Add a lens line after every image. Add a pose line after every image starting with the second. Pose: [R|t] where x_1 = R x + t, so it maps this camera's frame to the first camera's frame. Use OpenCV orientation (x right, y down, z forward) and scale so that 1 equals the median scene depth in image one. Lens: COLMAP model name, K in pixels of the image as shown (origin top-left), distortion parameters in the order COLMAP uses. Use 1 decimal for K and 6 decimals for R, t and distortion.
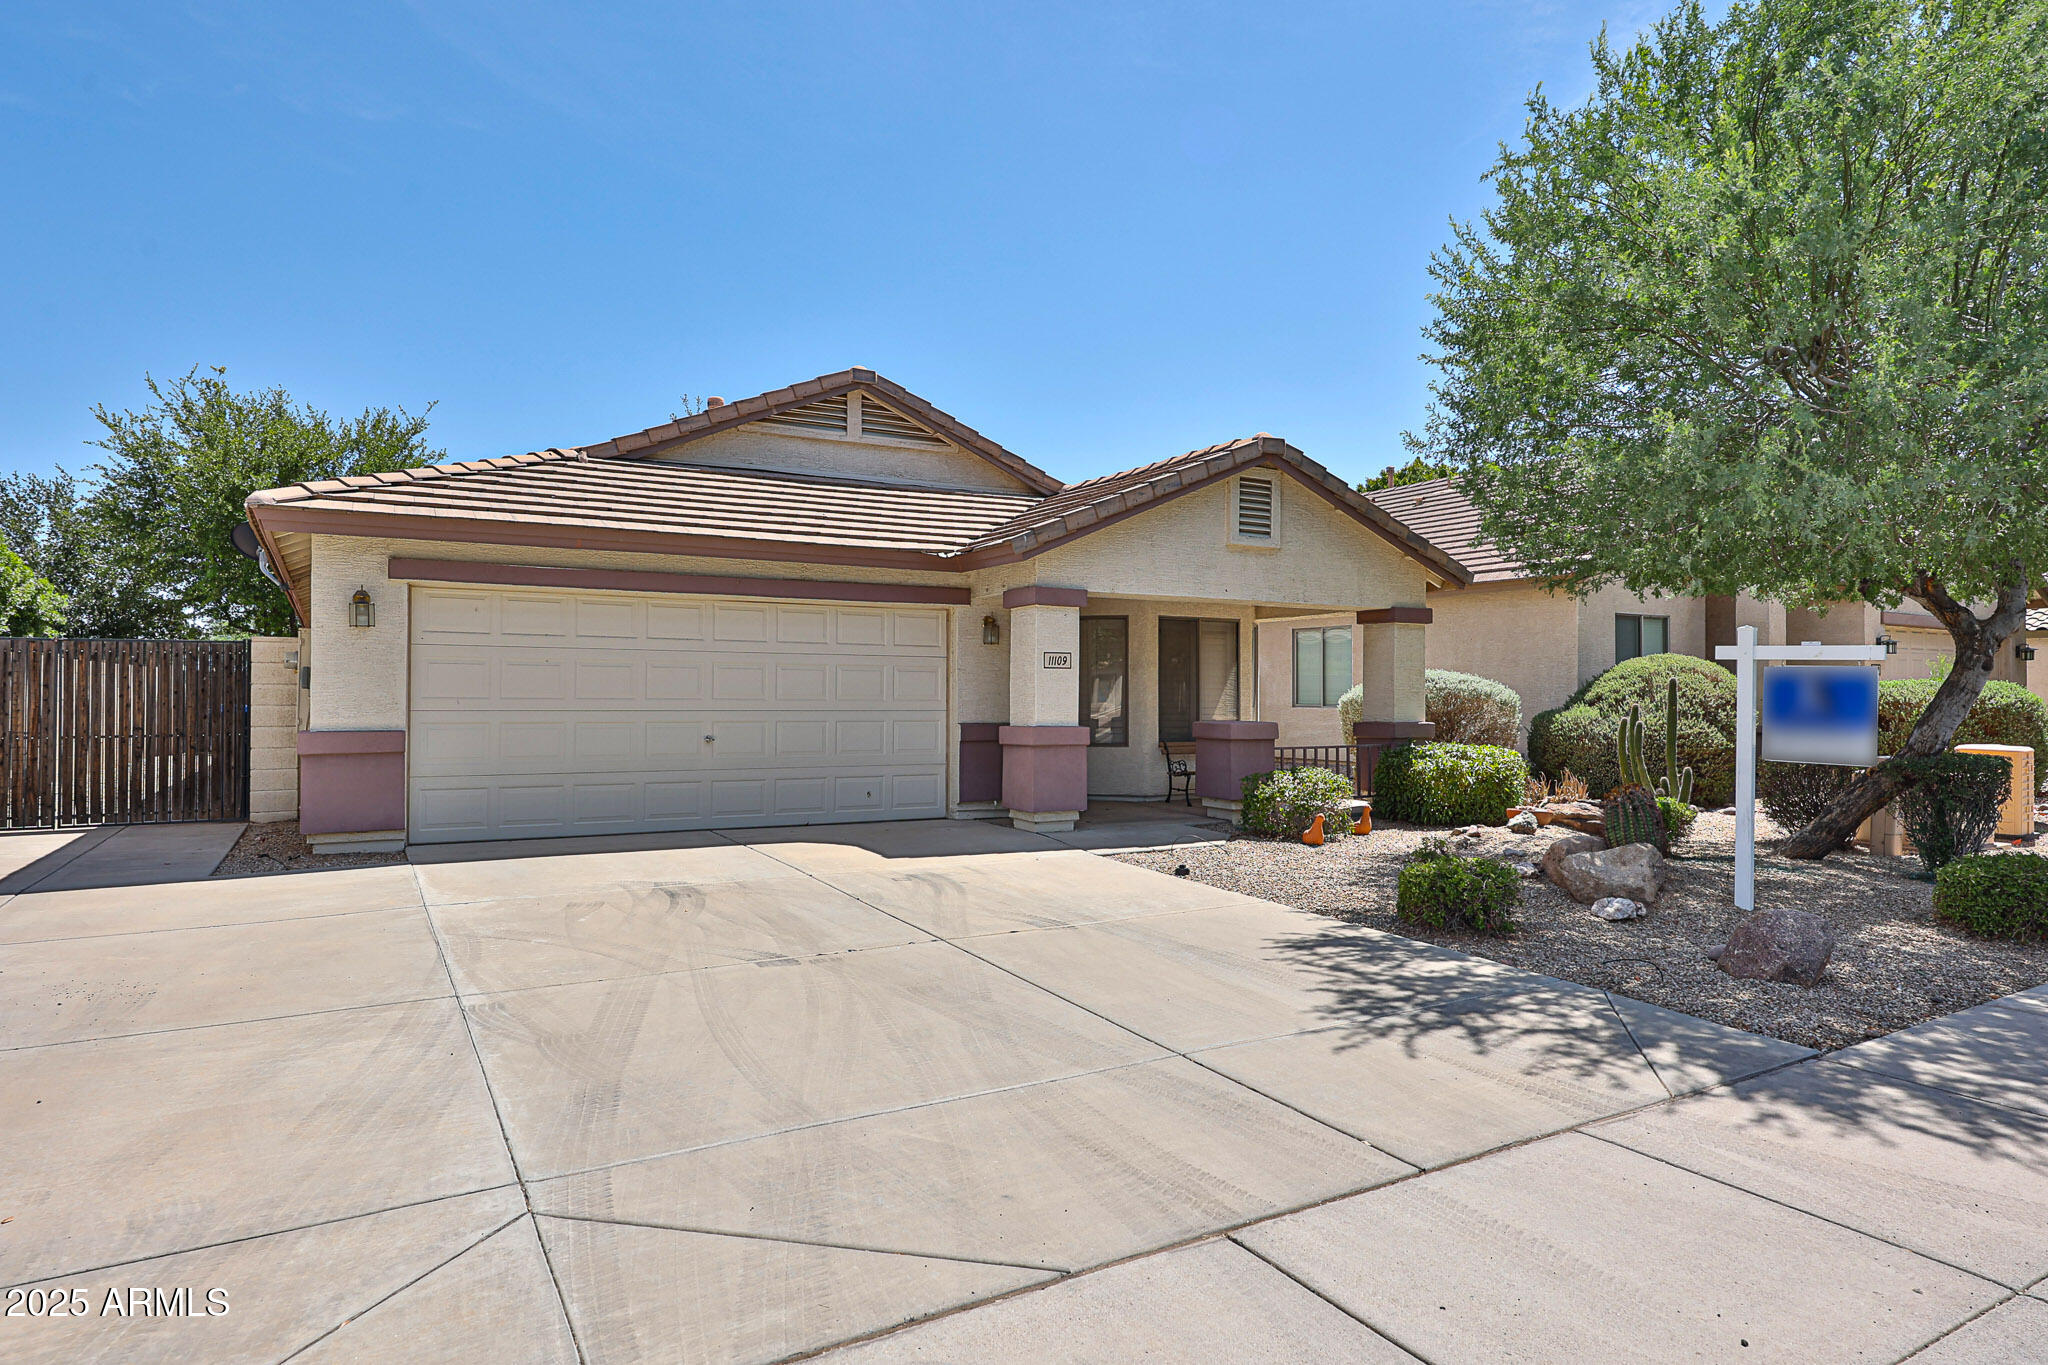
lens RADIAL K [[1177.9, 0, 1018.3], [0, 1177.9, 682.8], [0, 0, 1]] dist [-0.005352, -0.002716]
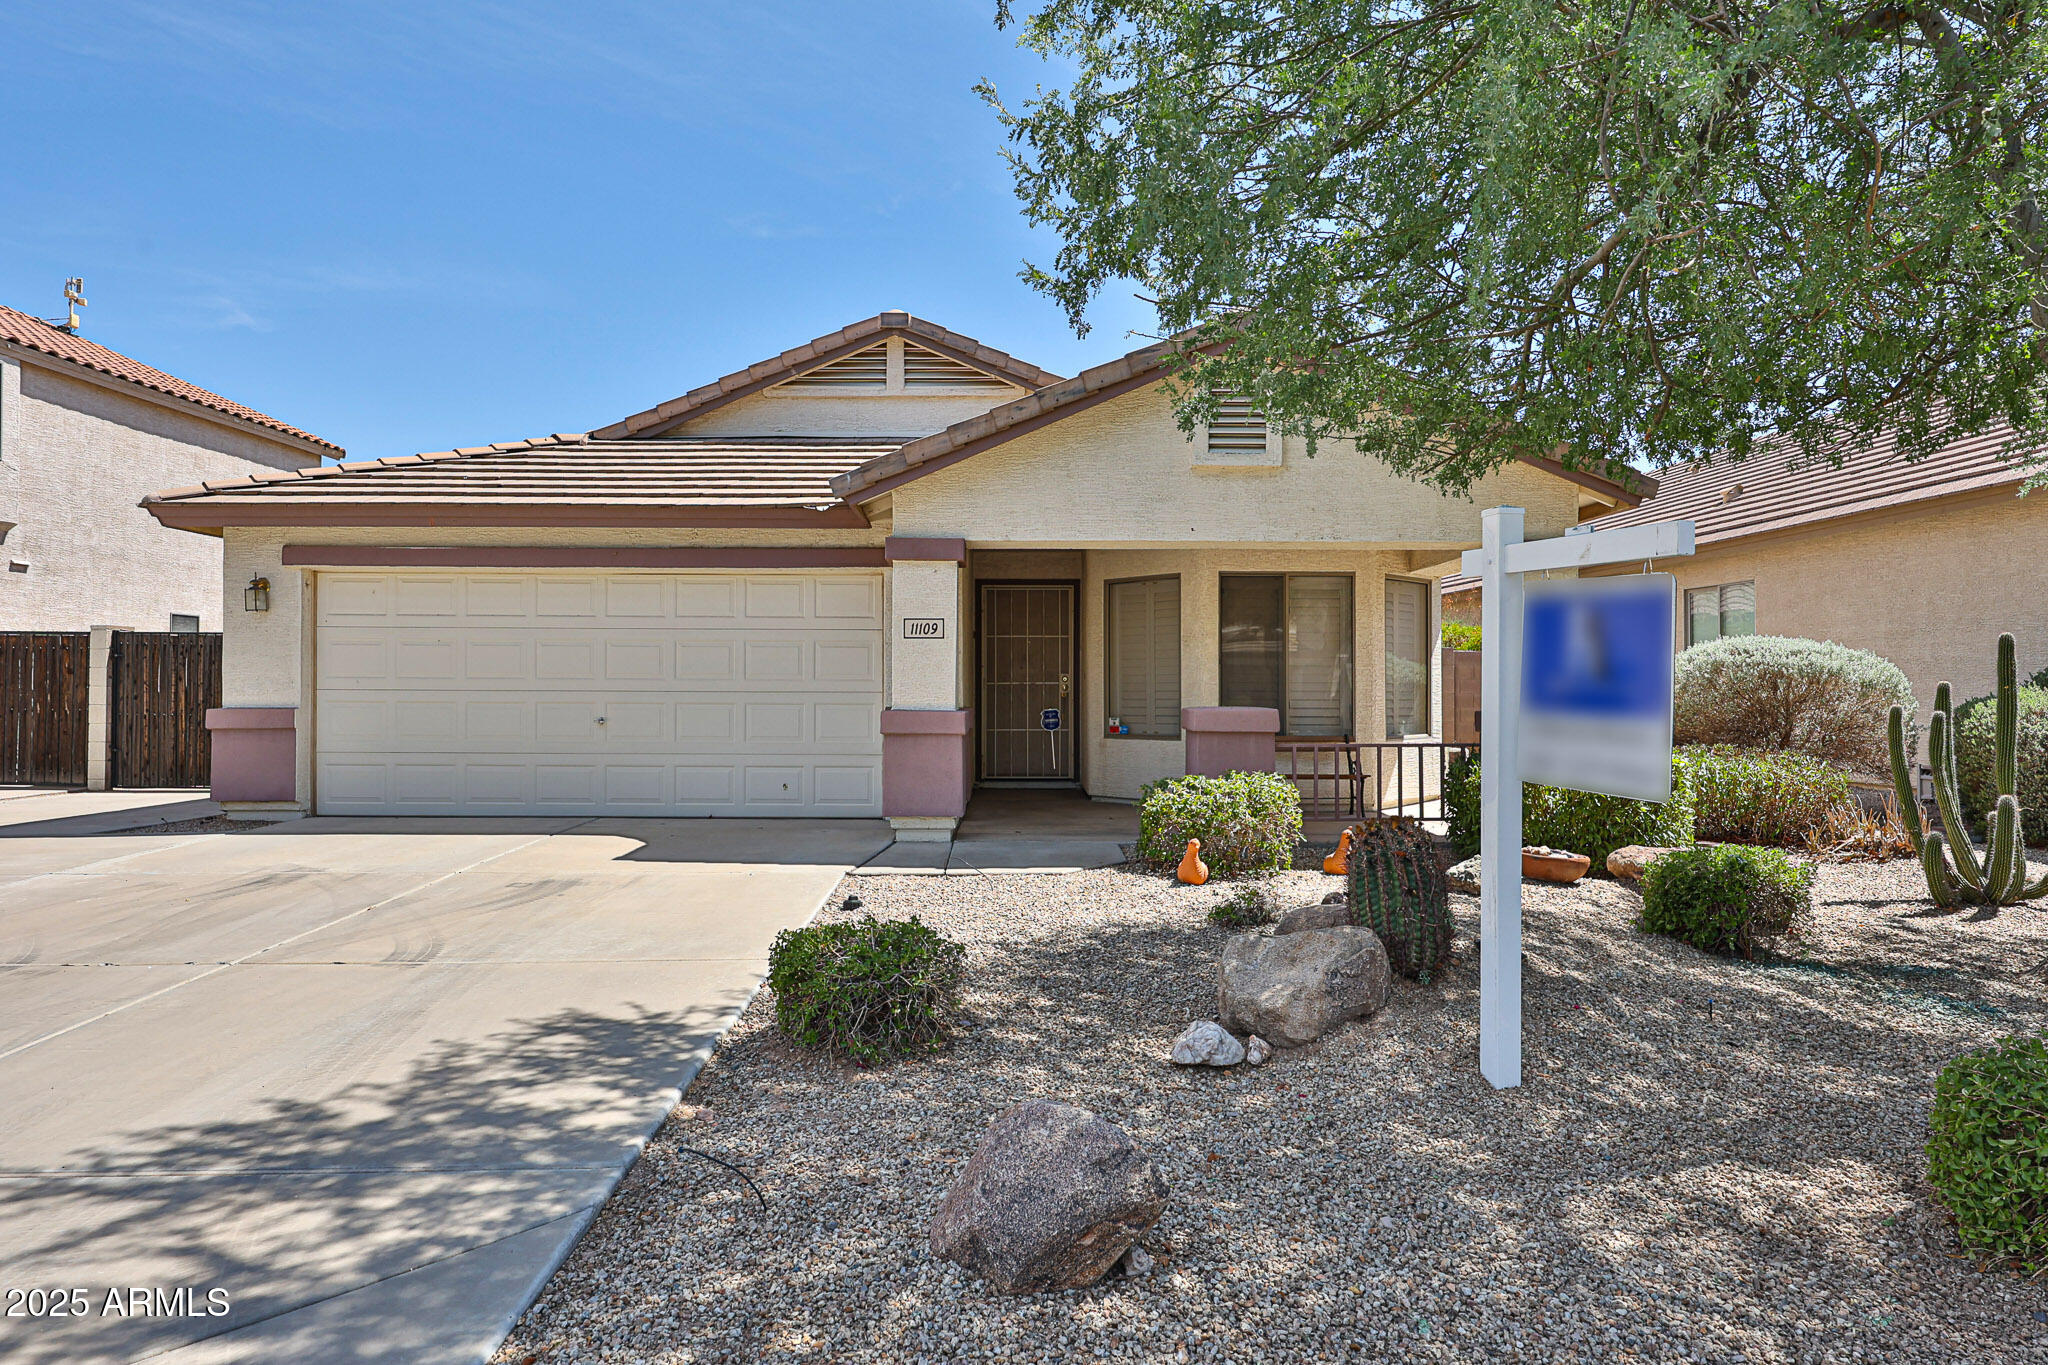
lens RADIAL K [[1177.9, 0, 1022.1], [0, 1177.9, 679.9], [0, 0, 1]] dist [-0.005352, -0.002716]
pose [[0.875254, -0.004947, -0.483639, 0.474455], [0.006431, 0.999978, 0.001410, 0.015127], [0.483621, -0.004345, 0.875267, 0.325124]]
